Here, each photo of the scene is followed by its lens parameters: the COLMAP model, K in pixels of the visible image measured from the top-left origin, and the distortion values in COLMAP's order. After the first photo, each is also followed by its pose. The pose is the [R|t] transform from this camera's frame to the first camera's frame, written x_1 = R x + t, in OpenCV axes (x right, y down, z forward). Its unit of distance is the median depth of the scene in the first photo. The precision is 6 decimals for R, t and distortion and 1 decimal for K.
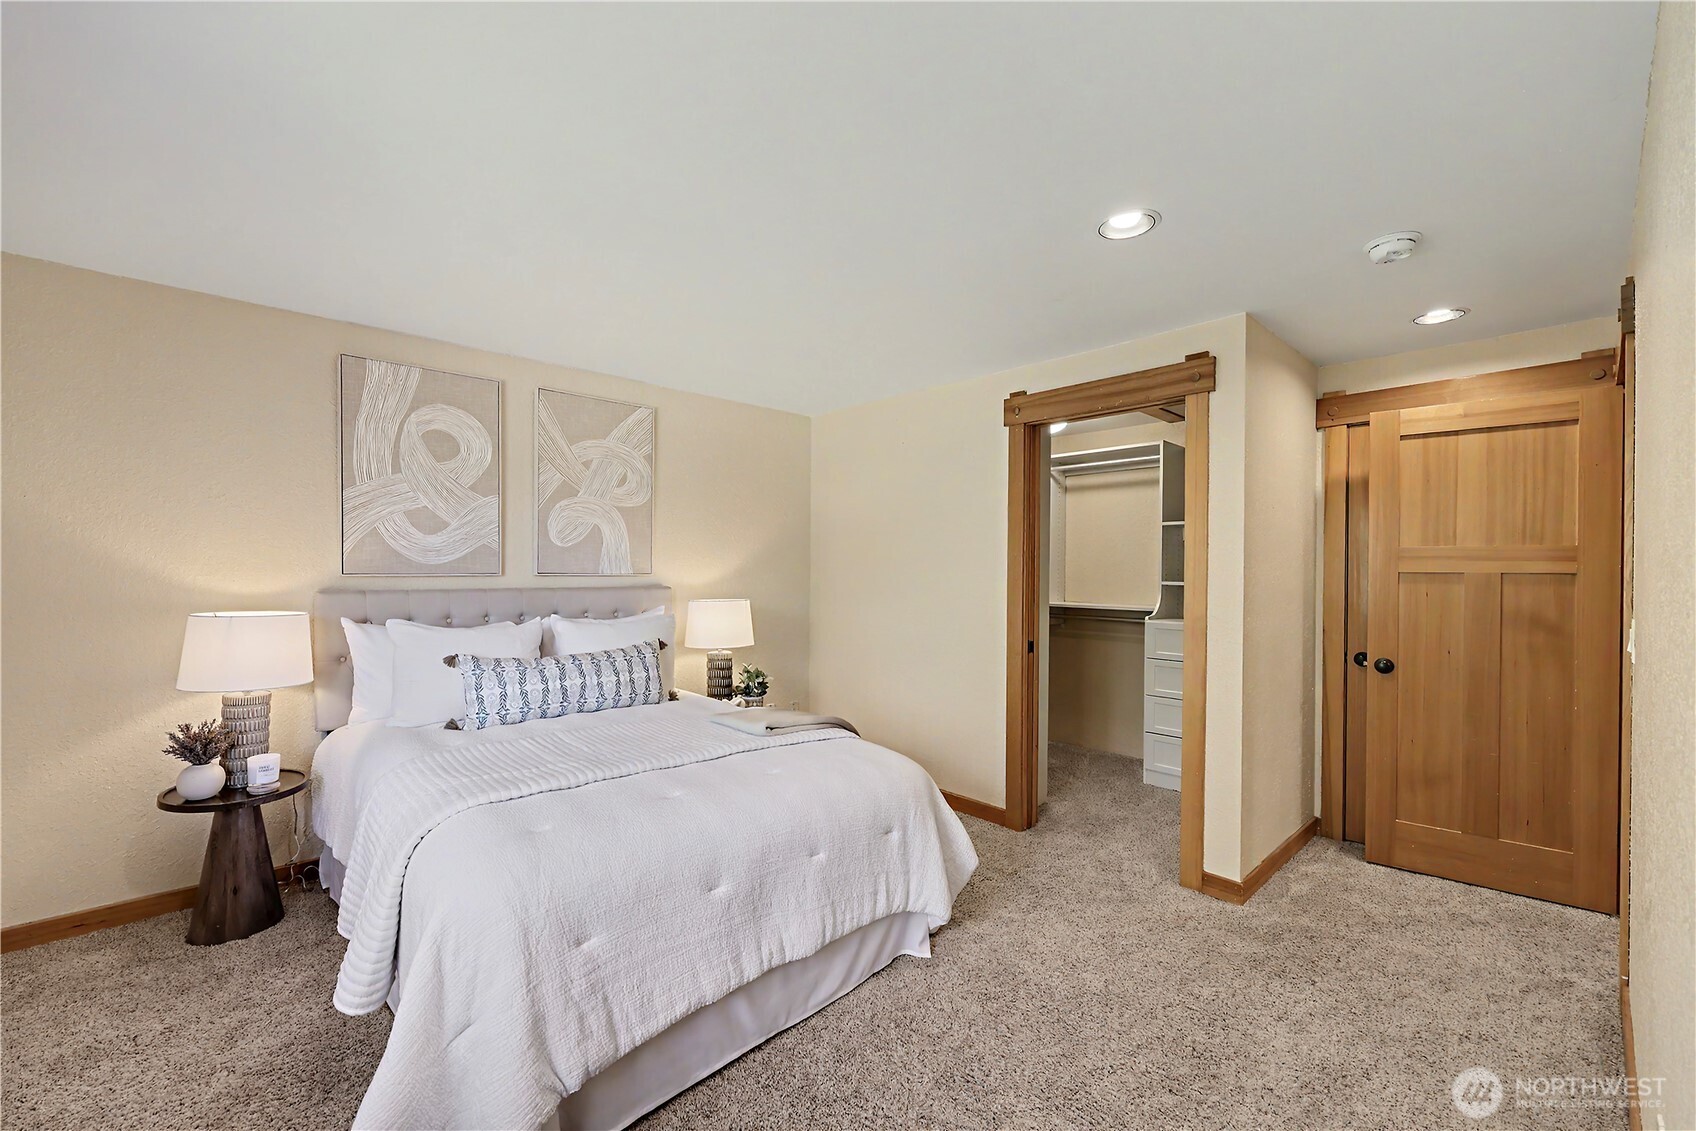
lens RADIAL K [[687.3, 0, 844.3], [0, 687.3, 573.6], [0, 0, 1]] dist [0.000127, 0.000920]
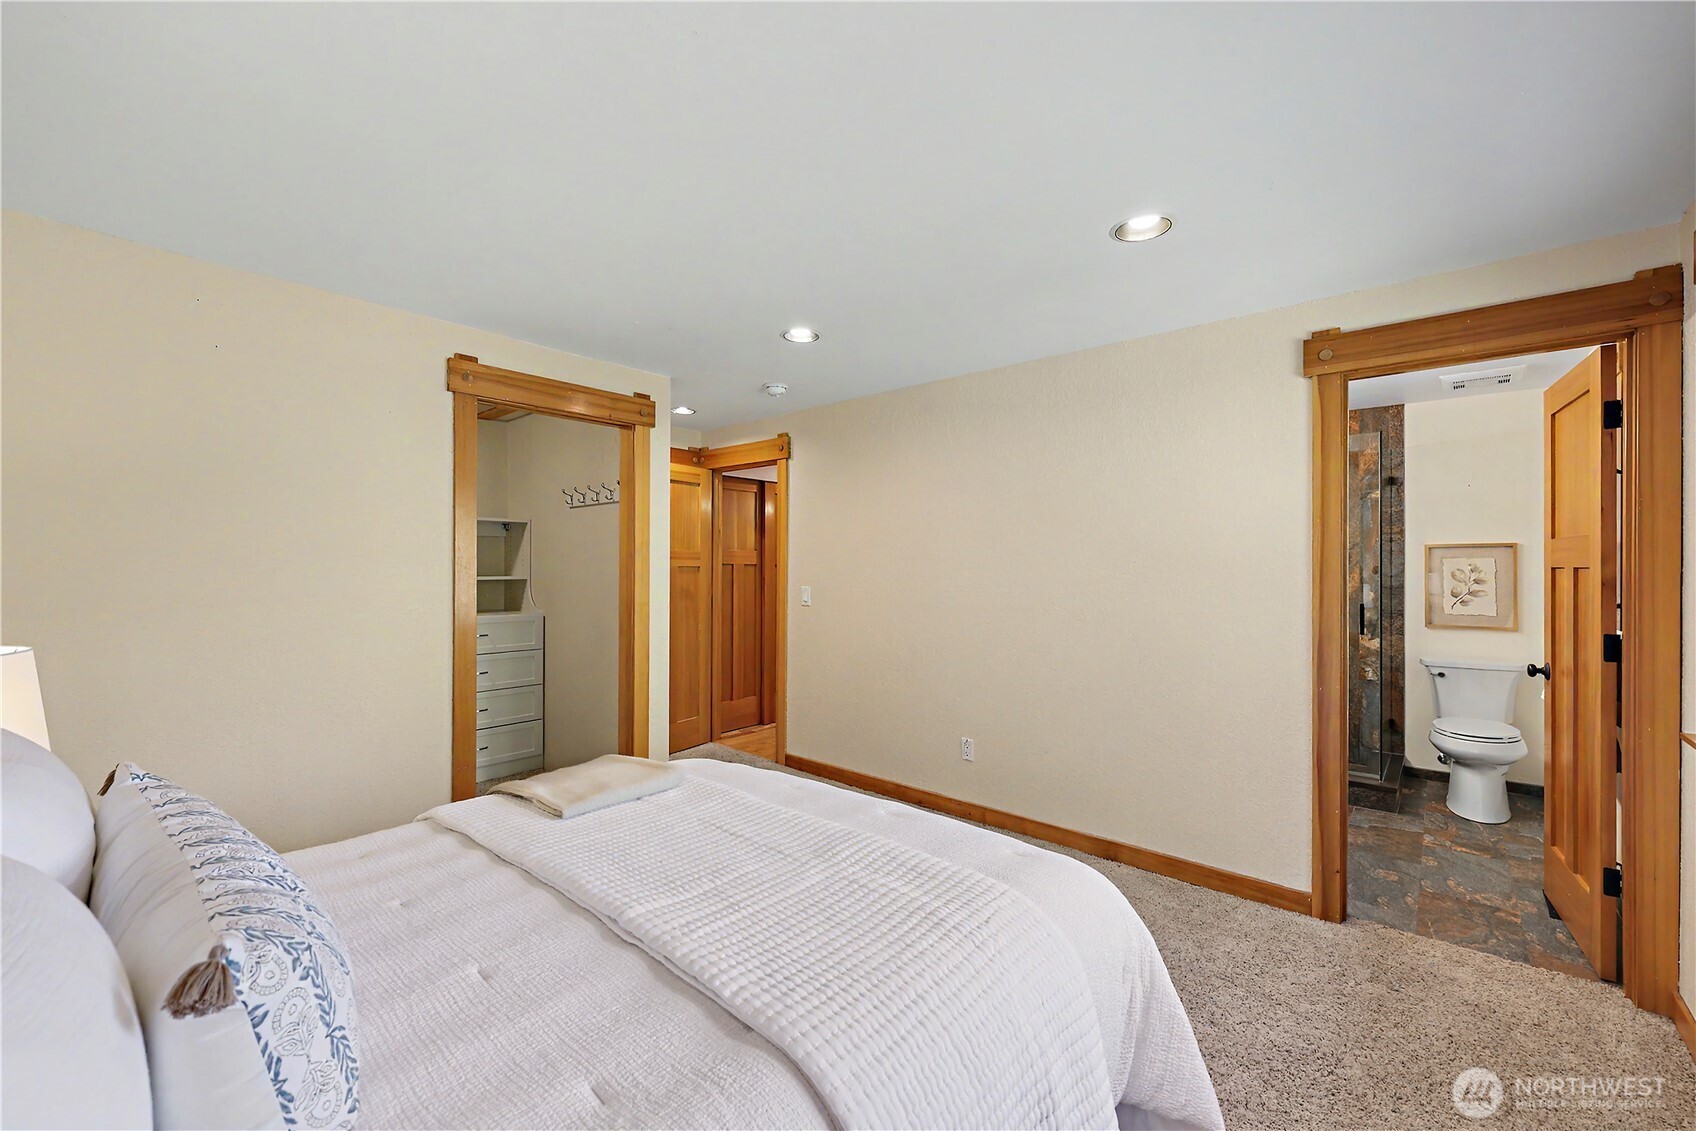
lens RADIAL K [[687.3, 0, 848.0], [0, 687.3, 560.0], [0, 0, 1]] dist [0.000127, 0.000920]
pose [[-0.127910, 0.003457, 0.991780, -0.793429], [0.007618, 0.999968, -0.002503, -0.009631], [-0.991757, 0.007235, -0.127932, 0.797087]]
